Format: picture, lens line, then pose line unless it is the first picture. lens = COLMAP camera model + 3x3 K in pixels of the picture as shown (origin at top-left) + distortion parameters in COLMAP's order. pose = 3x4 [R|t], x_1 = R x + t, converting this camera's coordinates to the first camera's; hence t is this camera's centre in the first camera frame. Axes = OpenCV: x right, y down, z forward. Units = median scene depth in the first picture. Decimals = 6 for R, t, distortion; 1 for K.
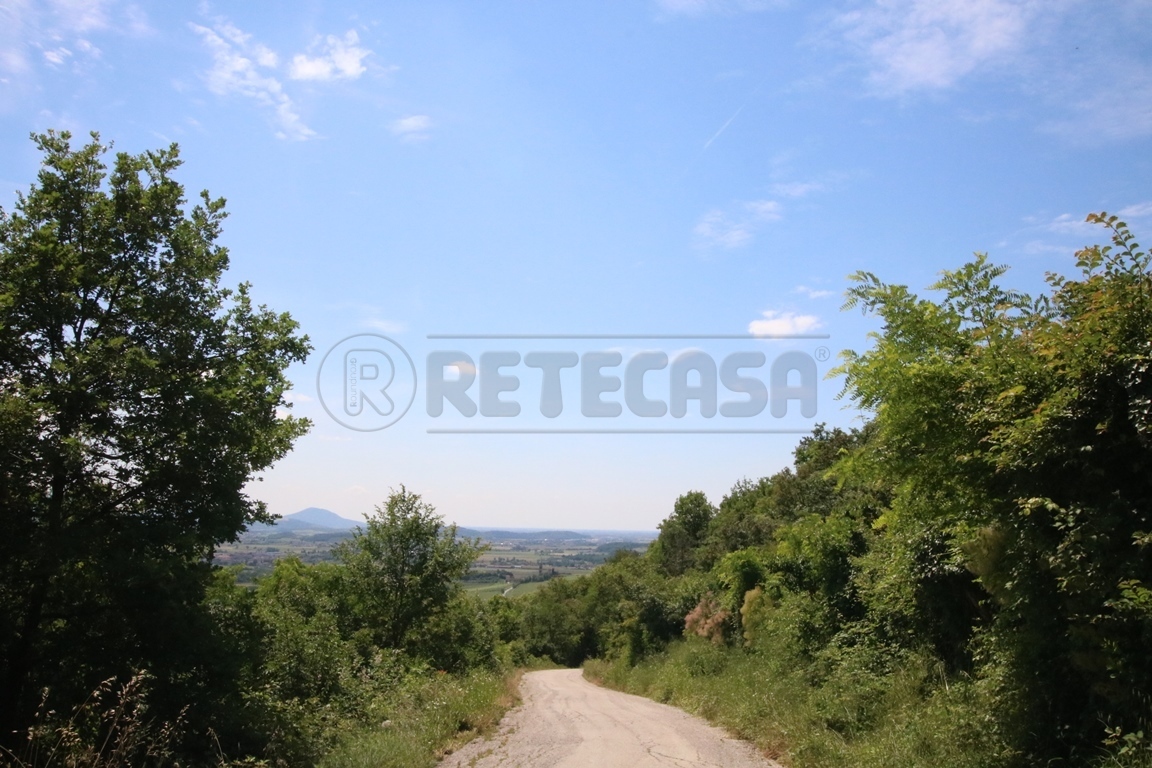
lens RADIAL K [[979.5, 0, 584.9], [0, 979.5, 389.7], [0, 0, 1]] dist [0.028336, 0.004275]
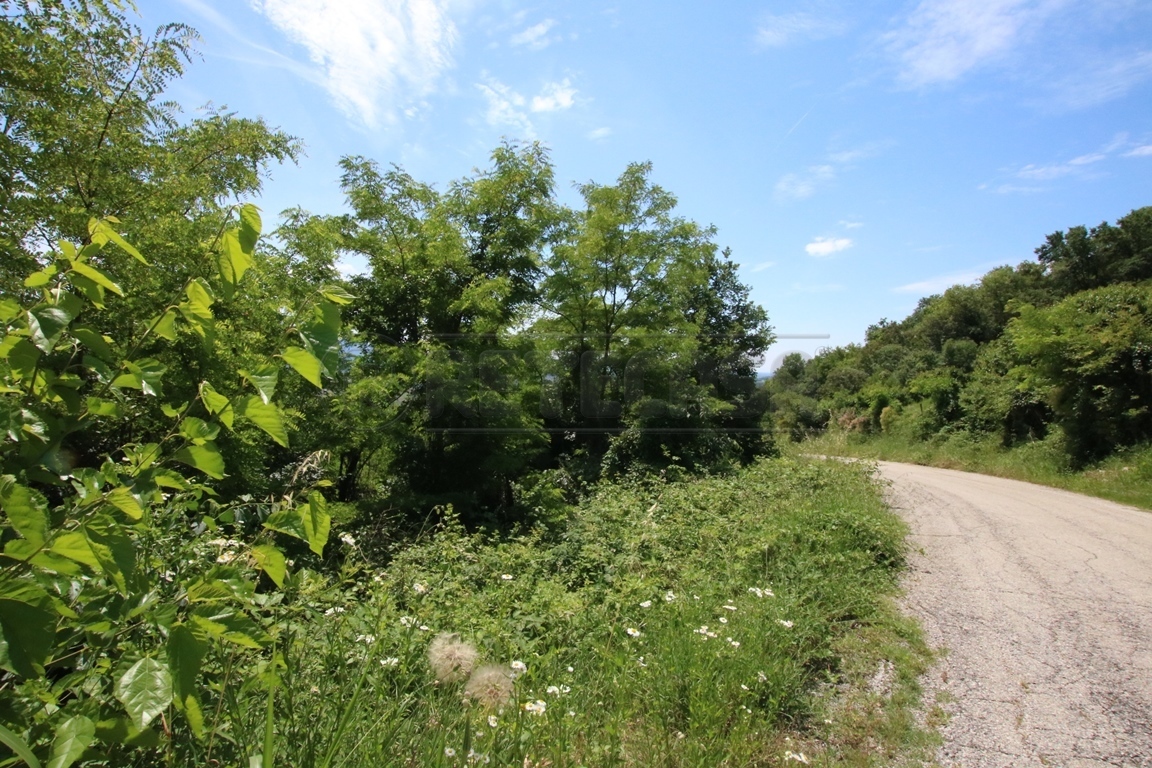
lens RADIAL K [[556.9, 0, 545.1], [0, 556.9, 399.2], [0, 0, 1]] dist [-0.030602, -0.004591]
pose [[0.967616, 0.030725, -0.250550, -0.411689], [0.018911, 0.980952, 0.193328, -0.104712], [0.251717, -0.191806, 0.948604, -0.563039]]
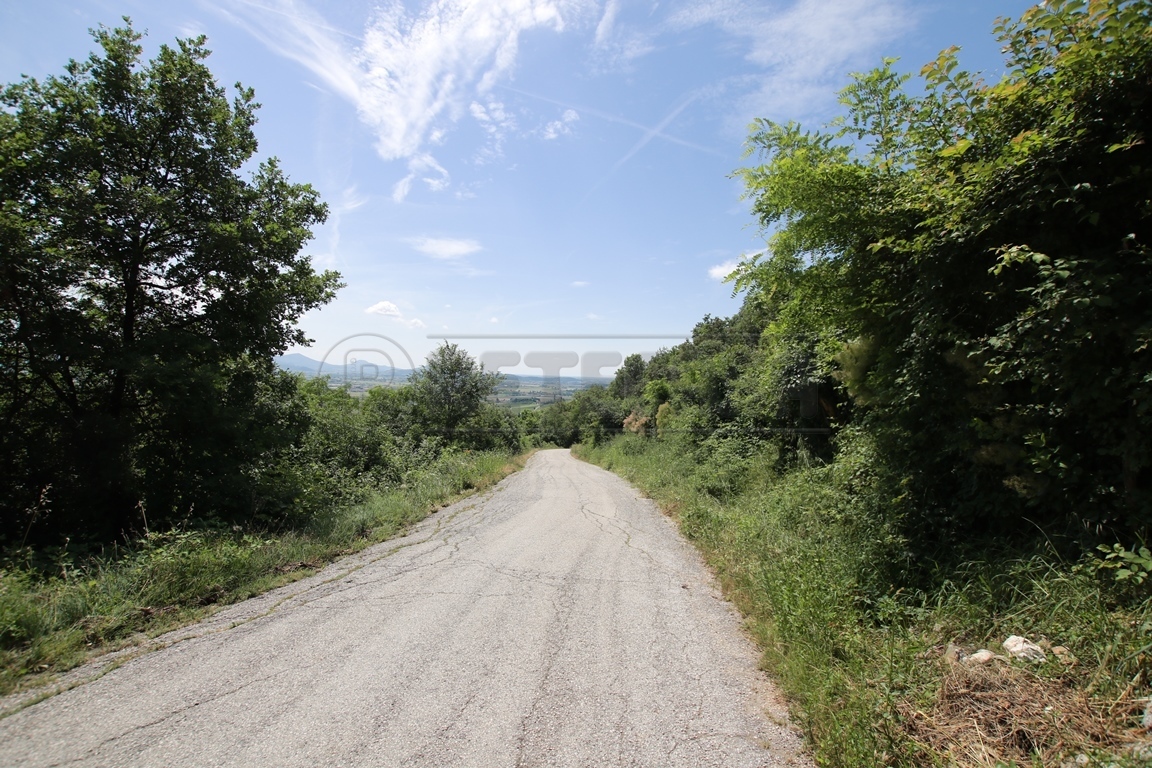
lens RADIAL K [[525.0, 0, 576.9], [0, 525.0, 380.5], [0, 0, 1]] dist [-0.013094, 0.000169]
pose [[0.999919, 0.012010, -0.004276, 0.049308], [-0.011245, 0.988924, 0.147999, 0.061538], [0.006006, -0.147939, 0.988978, 0.234242]]
